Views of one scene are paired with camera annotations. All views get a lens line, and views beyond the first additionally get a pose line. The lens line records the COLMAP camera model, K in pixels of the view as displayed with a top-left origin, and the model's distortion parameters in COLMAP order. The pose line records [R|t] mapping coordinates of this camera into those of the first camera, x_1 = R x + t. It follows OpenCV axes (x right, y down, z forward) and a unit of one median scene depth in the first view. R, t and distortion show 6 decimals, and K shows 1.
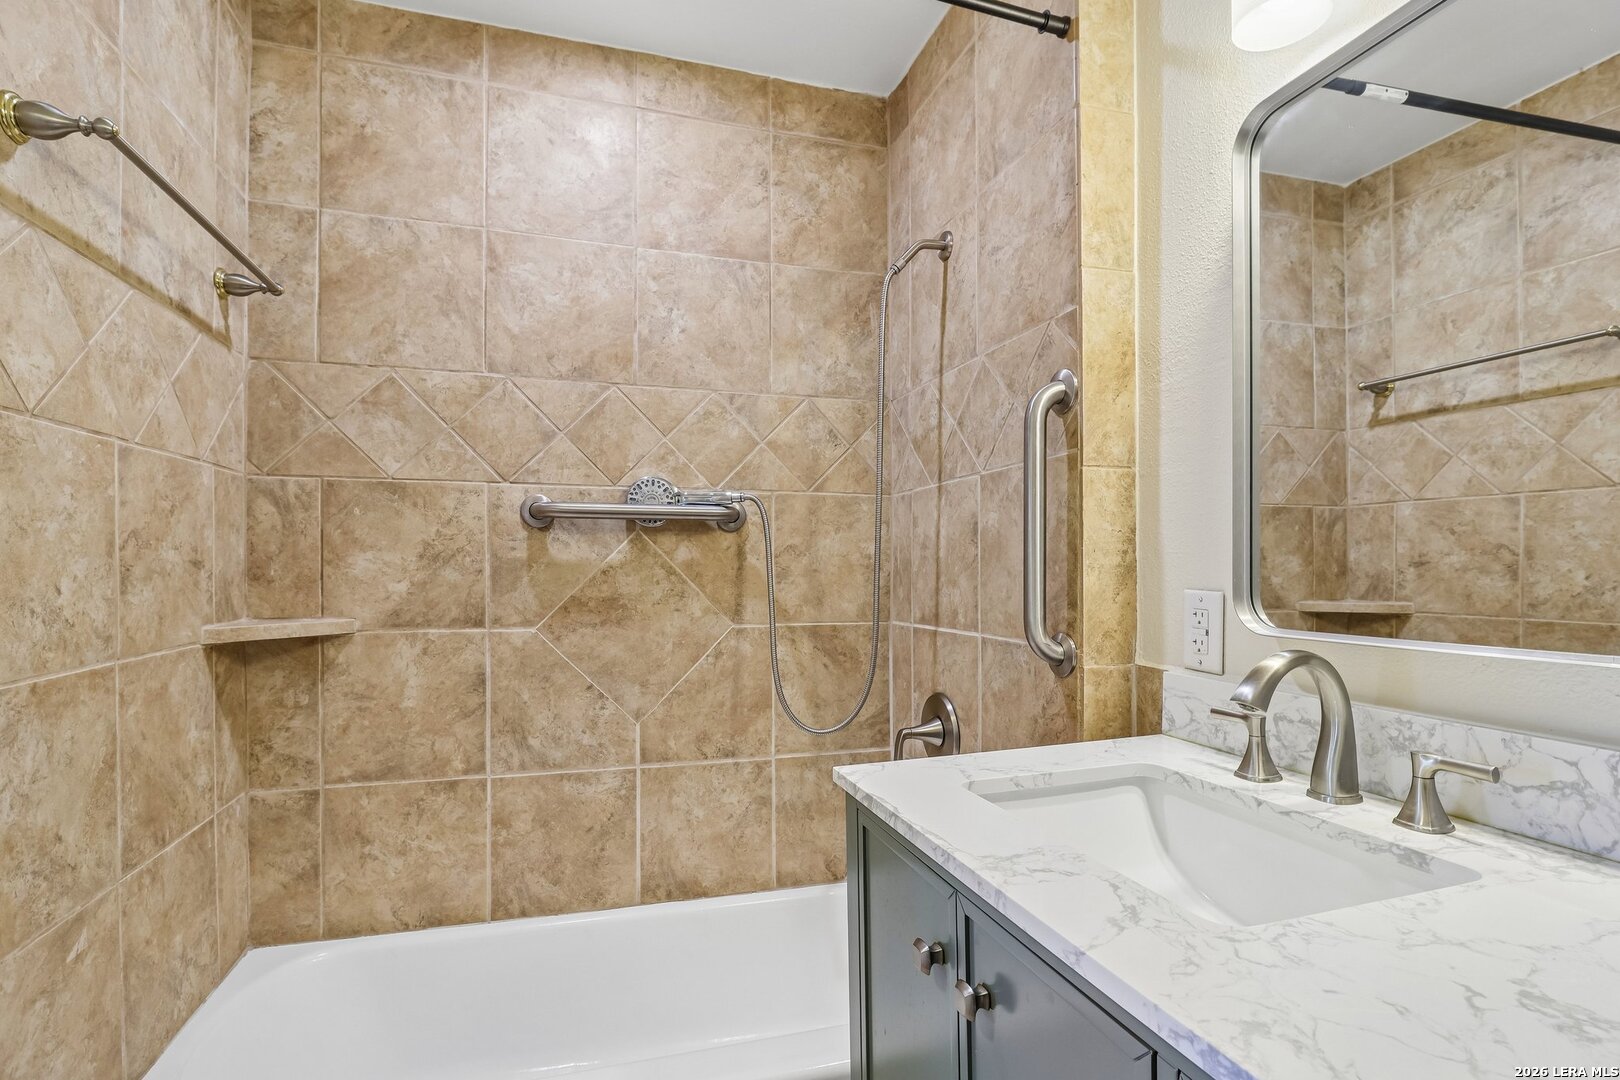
lens RADIAL K [[789.8, 0, 810.6], [0, 789.8, 583.9], [0, 0, 1]] dist [-0.009651, -0.000189]
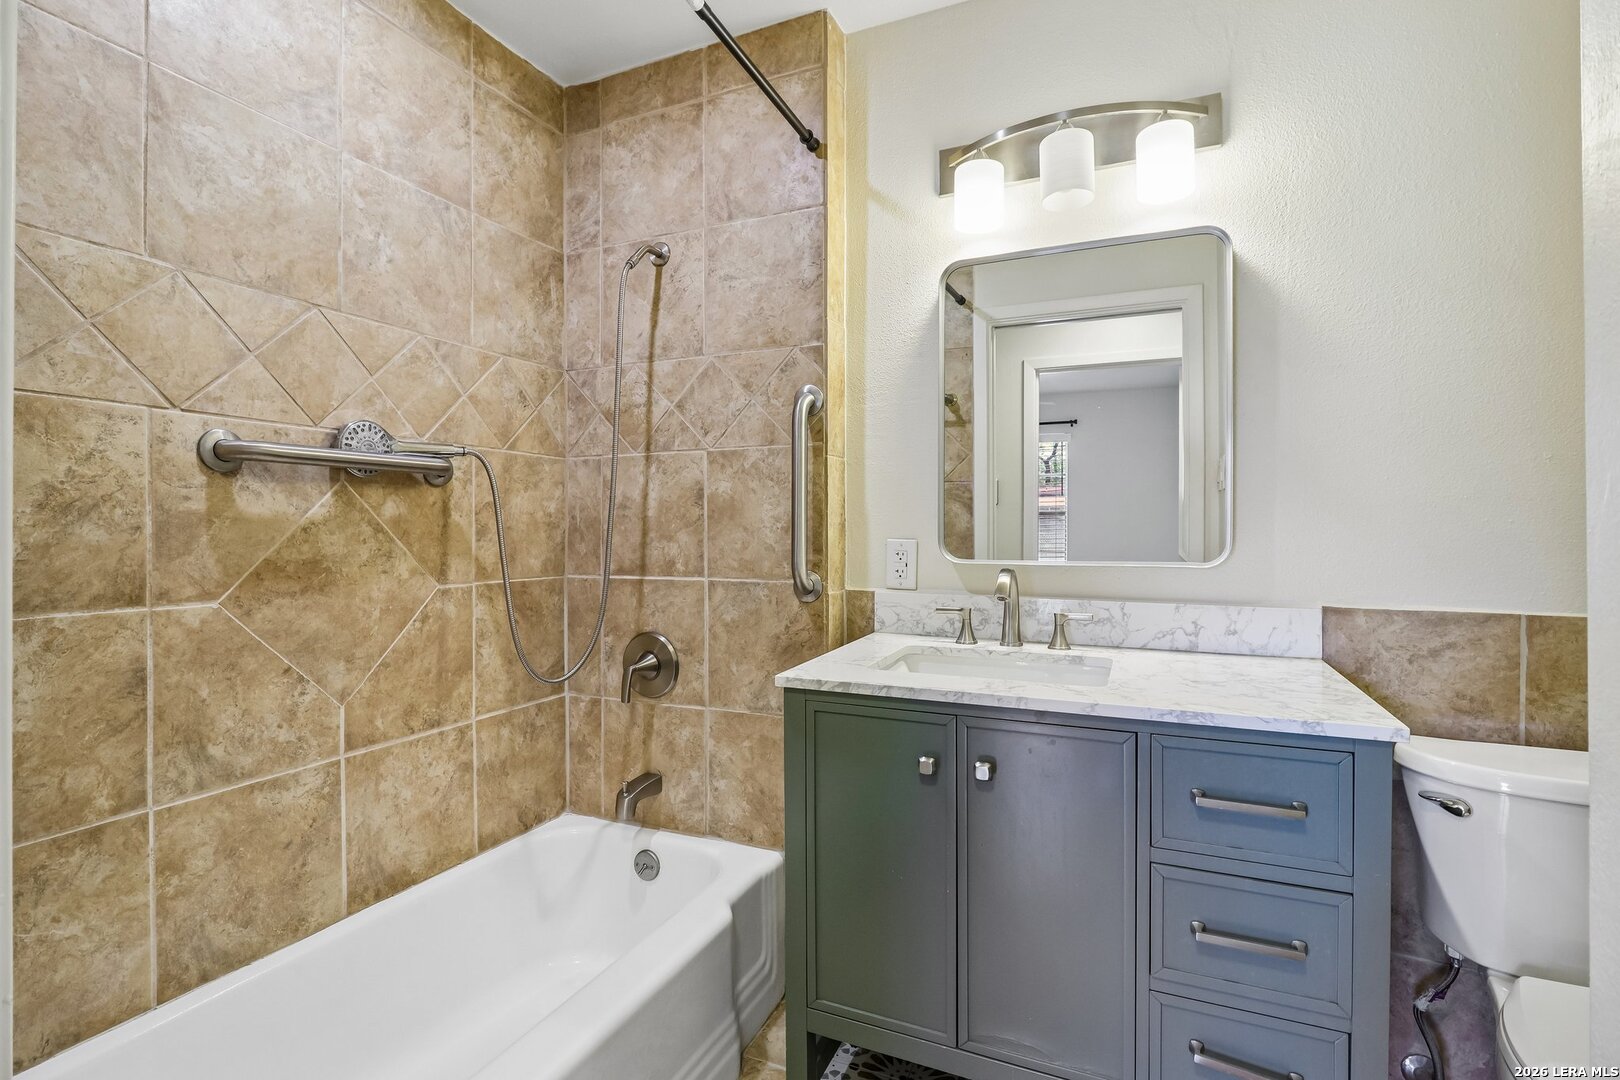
lens RADIAL K [[765.2, 0, 818.0], [0, 765.2, 542.4], [0, 0, 1]] dist [-0.004483, -0.000612]
pose [[0.653682, -0.013984, 0.756640, -0.529015], [0.015215, 0.999870, 0.005335, 0.002683], [-0.756616, 0.008025, 0.653810, 0.067638]]
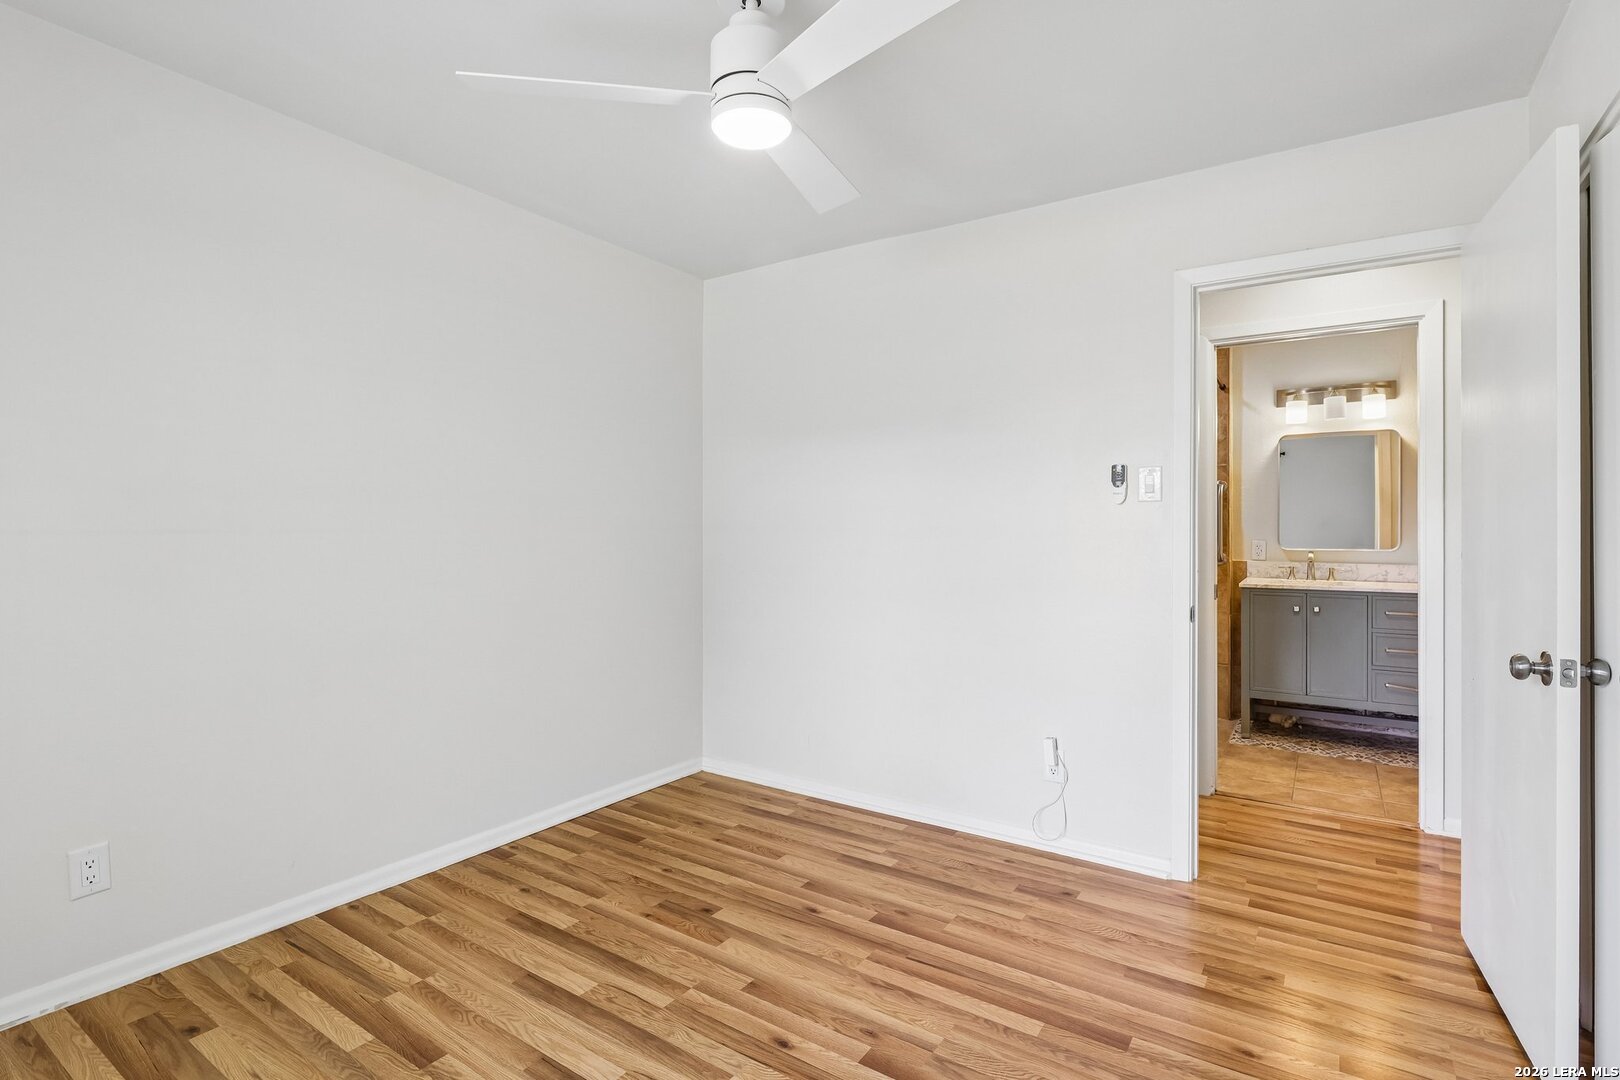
lens RADIAL K [[786.9, 0, 811.3], [0, 786.9, 533.3], [0, 0, 1]] dist [-0.012967, -0.000620]
pose [[0.779381, -0.000491, 0.626550, -2.517885], [0.008848, 0.999909, -0.010224, -0.005221], [-0.626488, 0.013512, 0.779314, -0.465579]]
